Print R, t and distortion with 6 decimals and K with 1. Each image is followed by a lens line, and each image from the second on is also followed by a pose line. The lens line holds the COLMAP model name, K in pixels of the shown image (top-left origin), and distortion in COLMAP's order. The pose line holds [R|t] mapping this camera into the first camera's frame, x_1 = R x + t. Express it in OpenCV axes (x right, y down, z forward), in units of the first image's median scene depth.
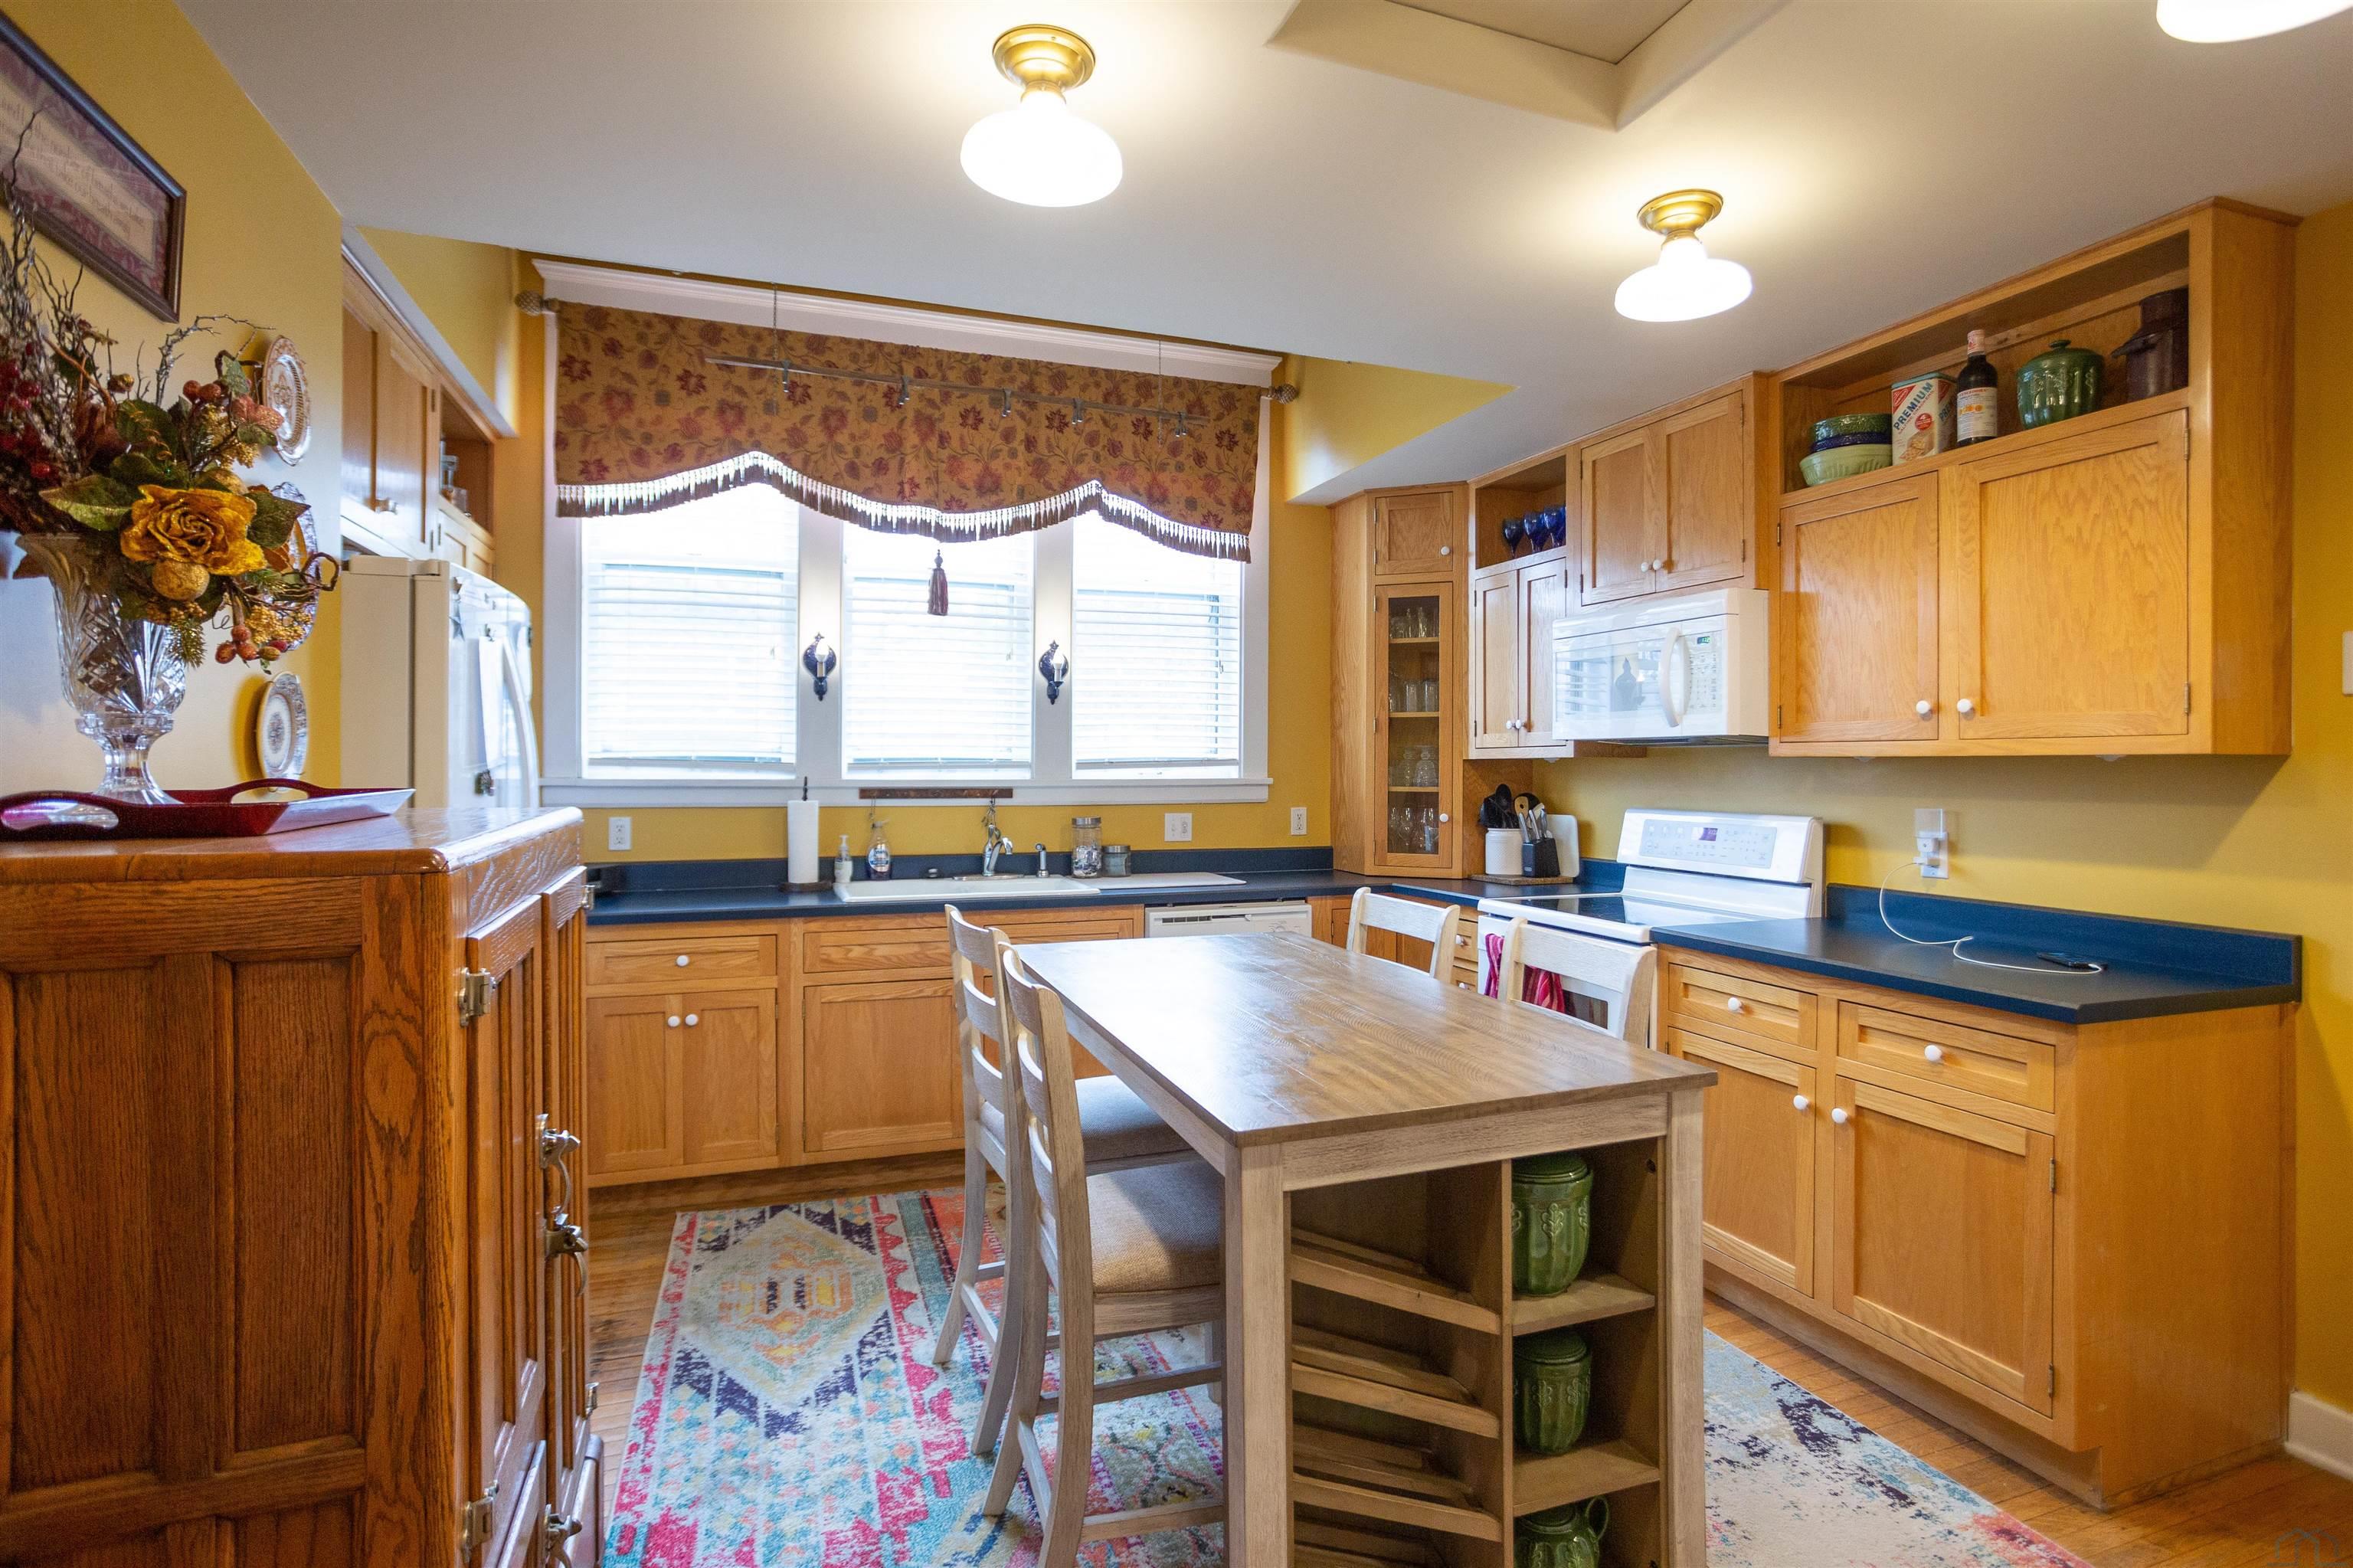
lens RADIAL K [[1116.1, 0, 1176.6], [0, 1116.1, 775.3], [0, 0, 1]] dist [-0.017868, 0.001427]
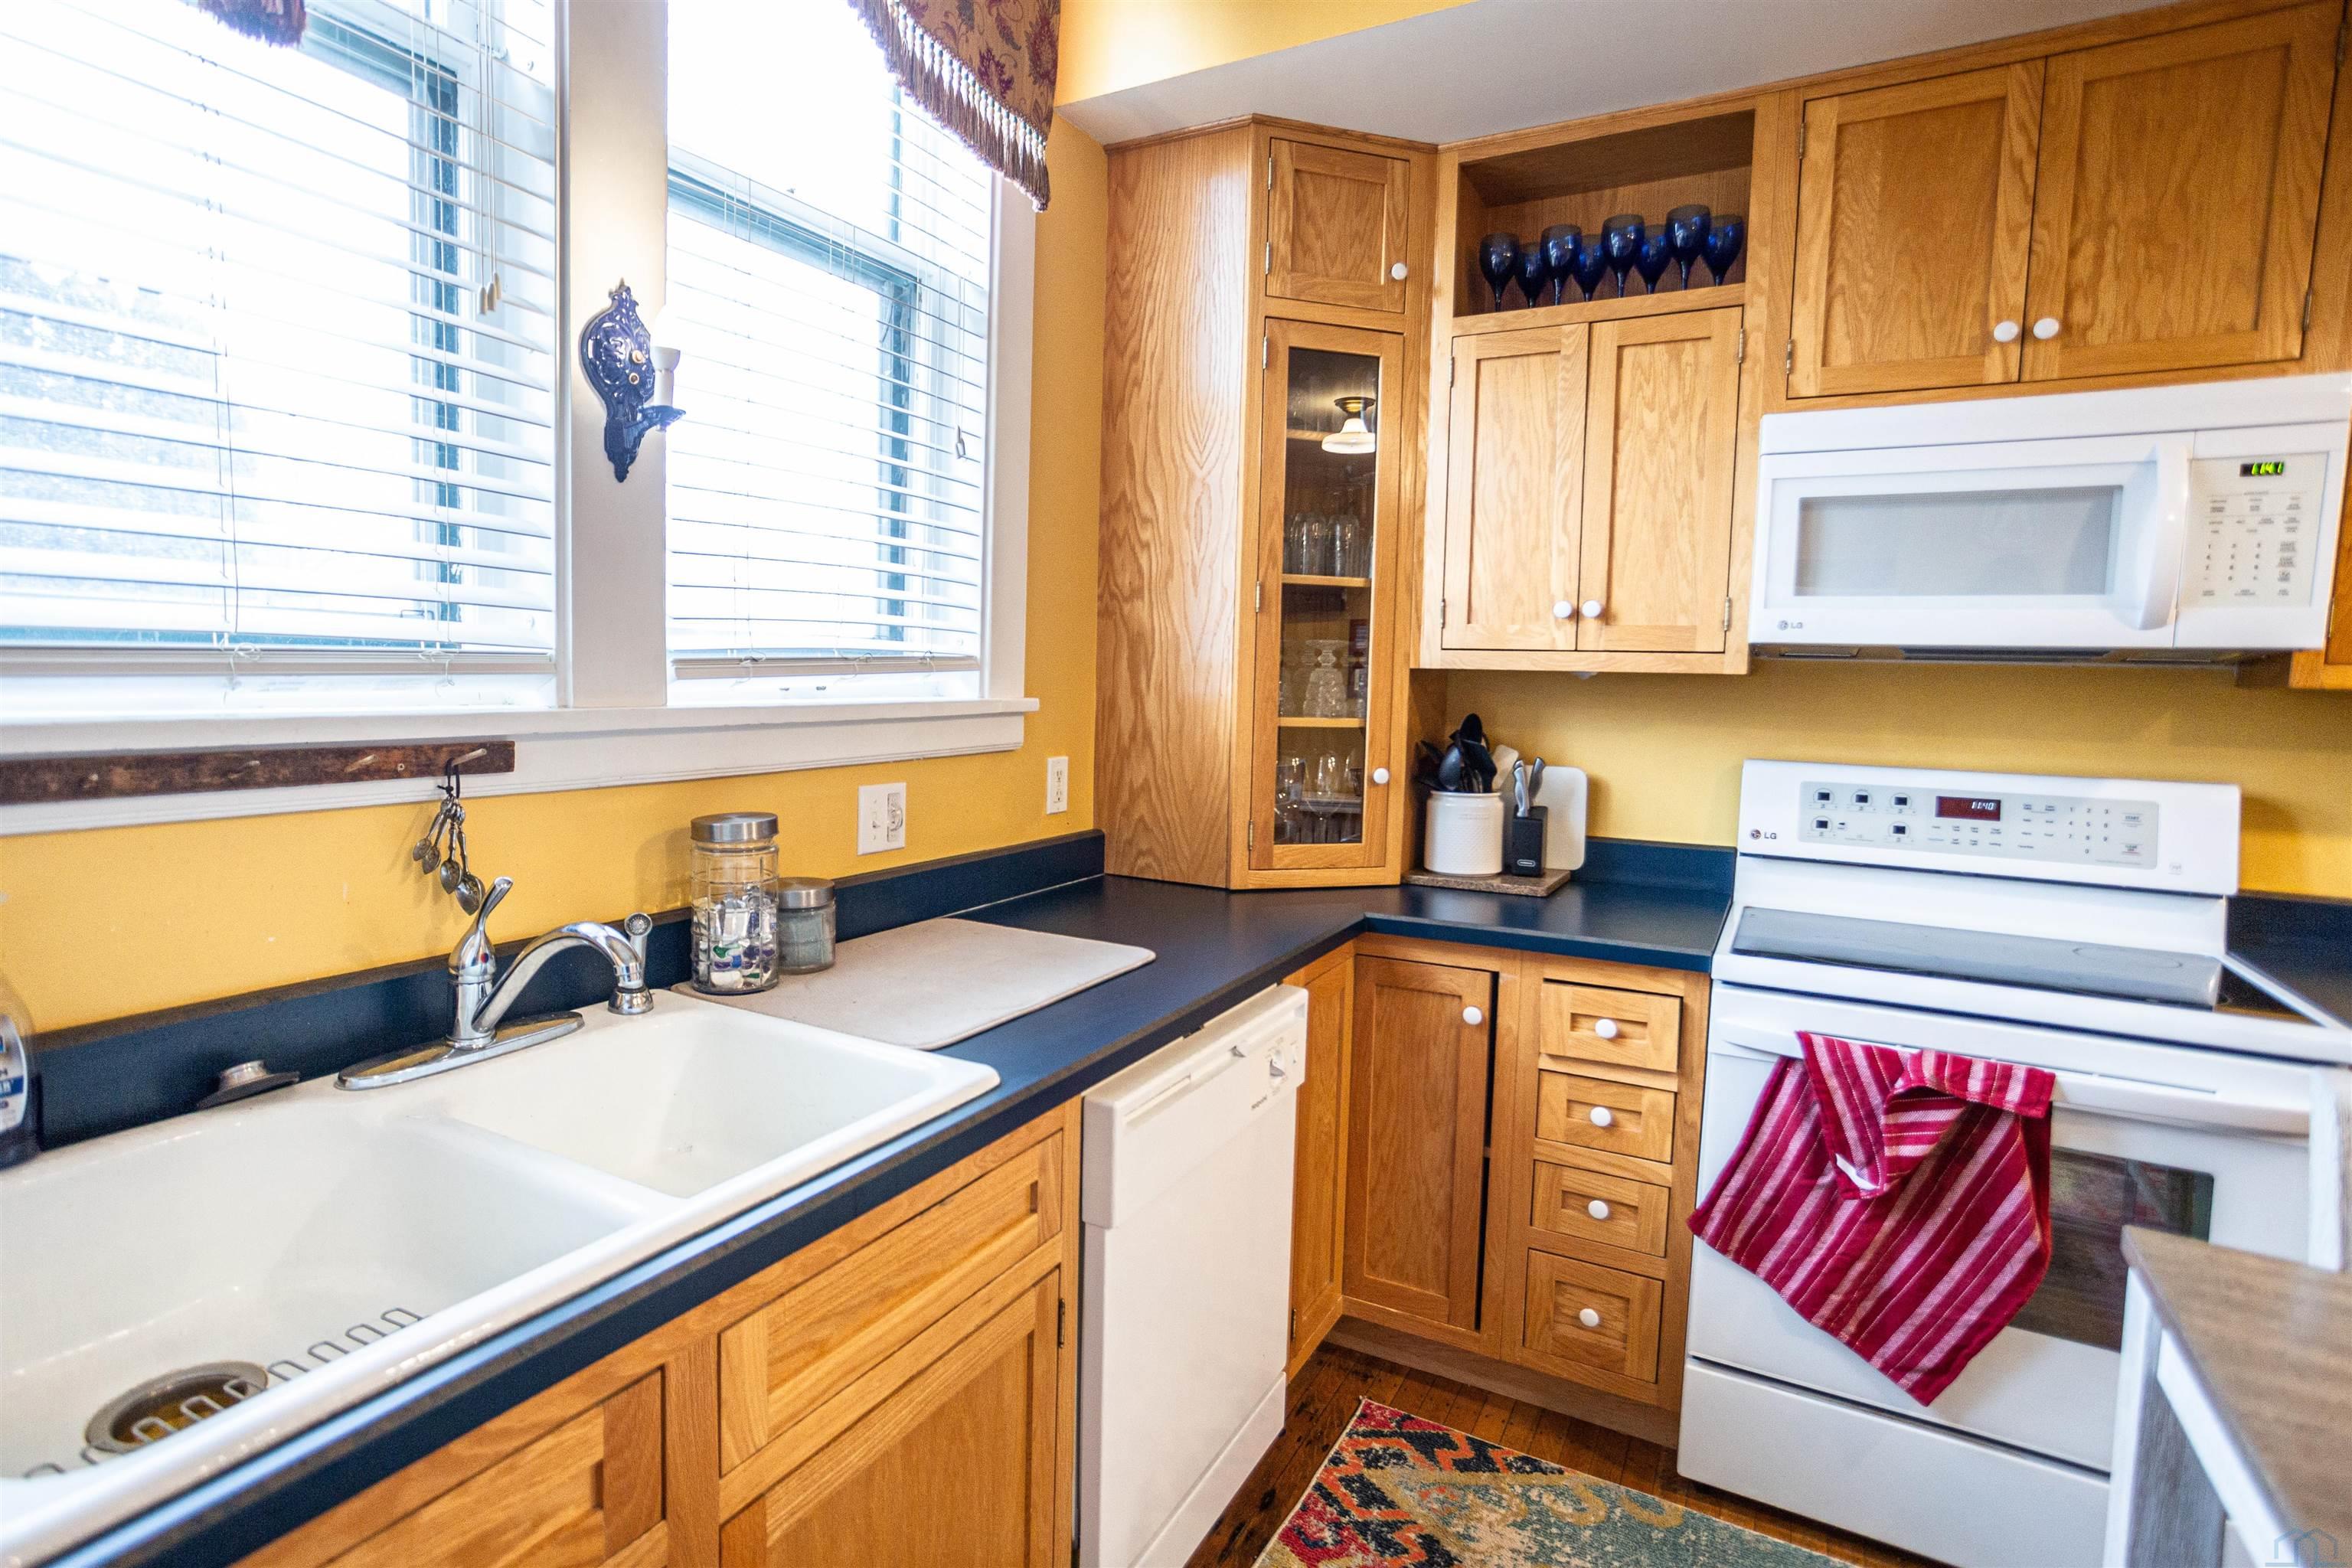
lens RADIAL K [[1204.5, 0, 1124.0], [0, 1204.5, 746.8], [0, 0, 1]] dist [-0.001861, -0.000042]
pose [[0.758038, -0.027431, 0.651634, -0.232349], [-0.017452, 0.997904, 0.062308, -0.010033], [-0.651977, -0.058604, 0.755970, 0.631704]]
